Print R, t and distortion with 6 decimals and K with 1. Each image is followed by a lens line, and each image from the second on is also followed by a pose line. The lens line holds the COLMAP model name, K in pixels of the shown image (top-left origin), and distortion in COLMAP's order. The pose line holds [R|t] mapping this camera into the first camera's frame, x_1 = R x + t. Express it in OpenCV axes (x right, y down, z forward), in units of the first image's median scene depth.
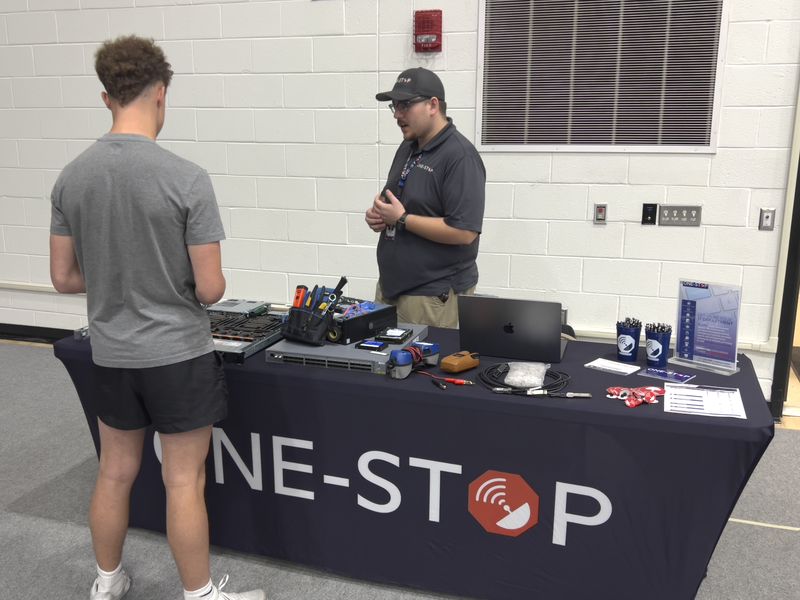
lens RADIAL K [[763.9, 0, 397.4], [0, 763.9, 301.9], [0, 0, 1]] dist [0.042937, 0.000000]
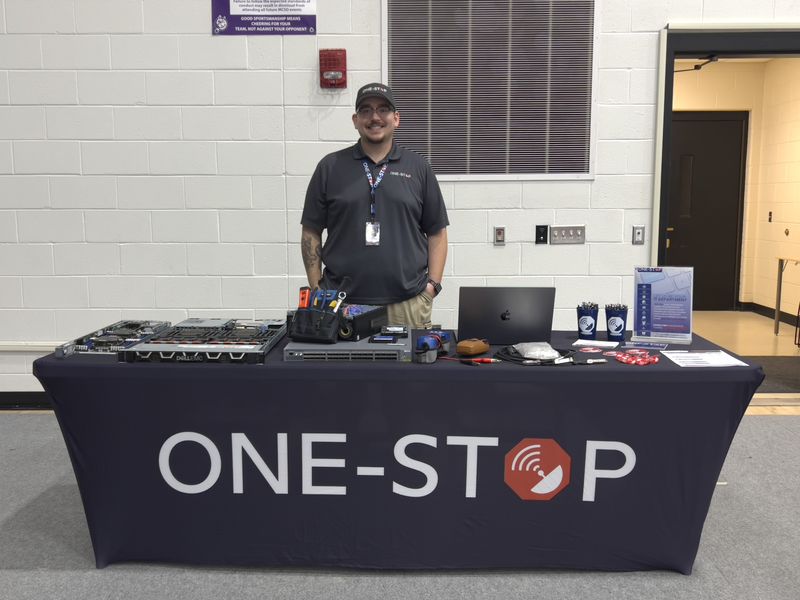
lens RADIAL K [[763.9, 0, 400.6], [0, 763.9, 296.4], [0, 0, 1]] dist [0.042937, 0.000000]
pose [[0.956908, -0.043082, 0.287178, -0.300794], [0.070521, 0.993805, -0.085897, 0.088209], [-0.281698, 0.102448, 0.954018, 0.003527]]
